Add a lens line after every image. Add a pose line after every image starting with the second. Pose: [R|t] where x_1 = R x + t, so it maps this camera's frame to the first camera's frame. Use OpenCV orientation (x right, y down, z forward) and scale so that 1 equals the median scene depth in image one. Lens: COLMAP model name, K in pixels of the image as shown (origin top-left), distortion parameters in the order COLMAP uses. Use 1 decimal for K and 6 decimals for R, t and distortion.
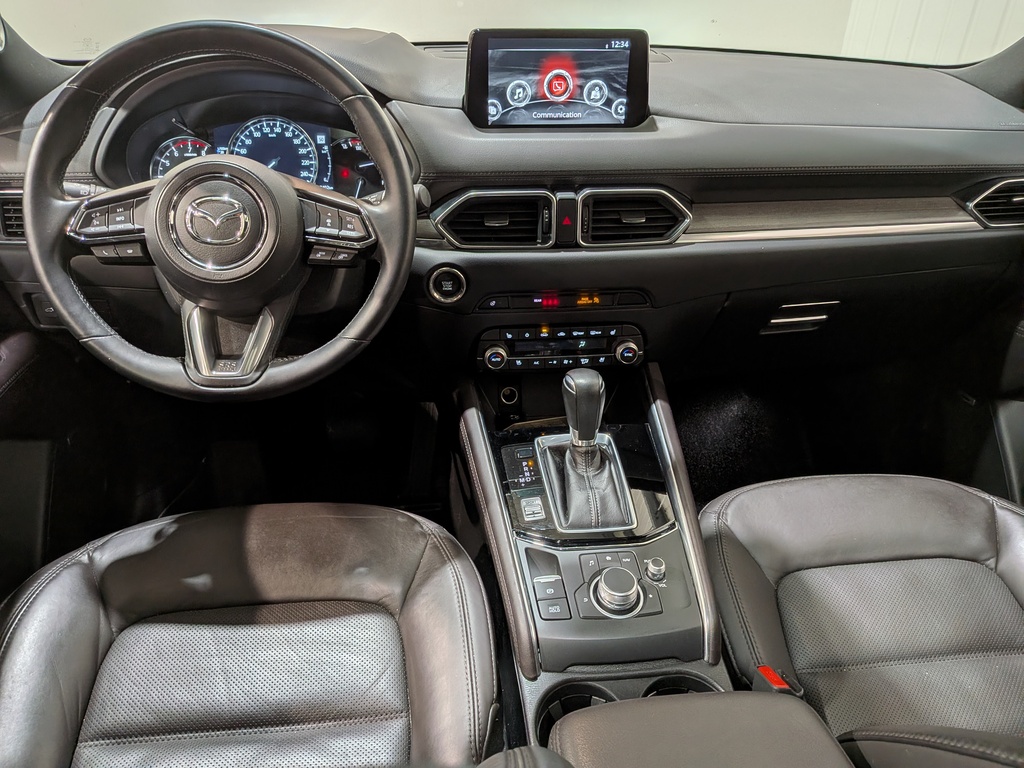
lens RADIAL K [[756.2, 0, 515.6], [0, 756.2, 406.0], [0, 0, 1]] dist [0.052331, -0.096636]
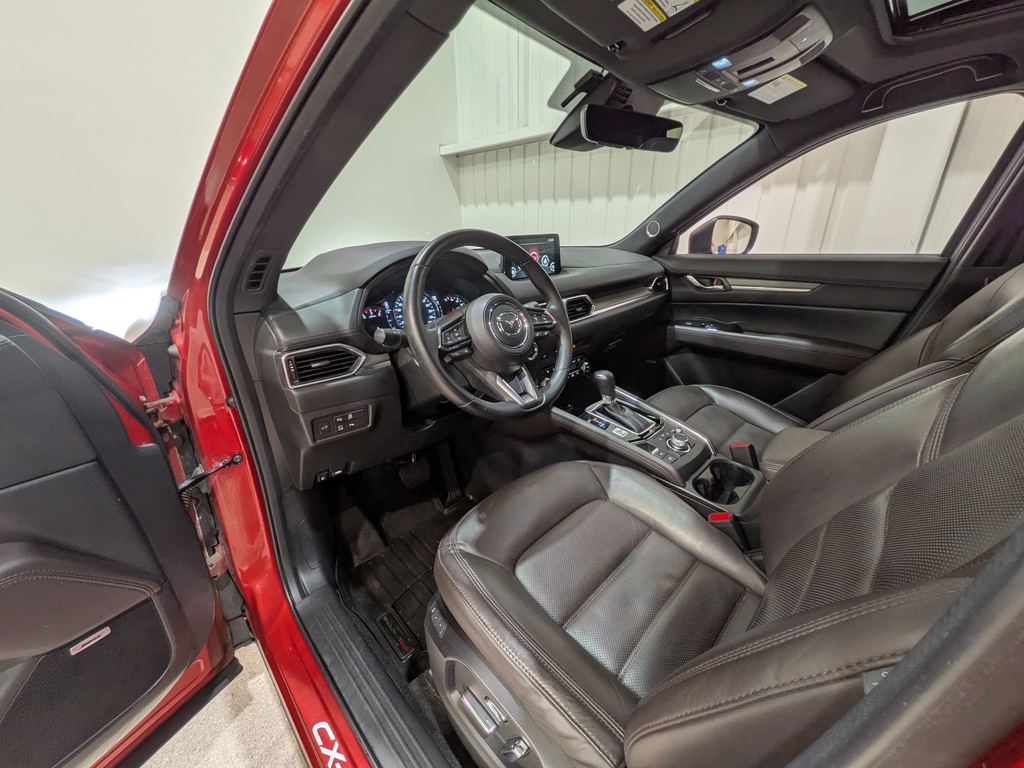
lens RADIAL K [[408.2, 0, 510.7], [0, 408.2, 378.2], [0, 0, 1]] dist [-0.000310, 0.000005]
pose [[0.785449, -0.250000, 0.566189, -0.776281], [0.351989, 0.932882, -0.076386, -0.027349], [-0.509091, 0.259289, 0.820729, 0.145007]]
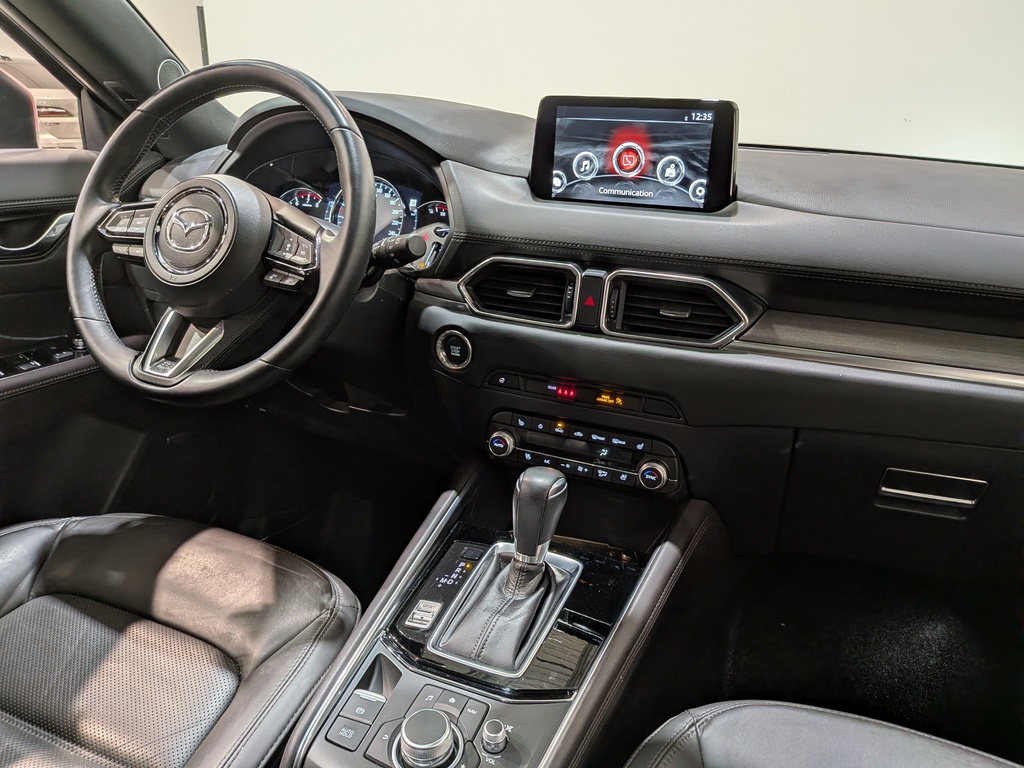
lens RADIAL K [[756.2, 0, 518.3], [0, 756.2, 391.8], [0, 0, 1]] dist [0.052331, -0.096636]
pose [[0.873351, 0.182034, -0.451799, 0.400360], [-0.271689, 0.951902, -0.141659, -0.003078], [0.404281, 0.246467, 0.880801, 0.238376]]
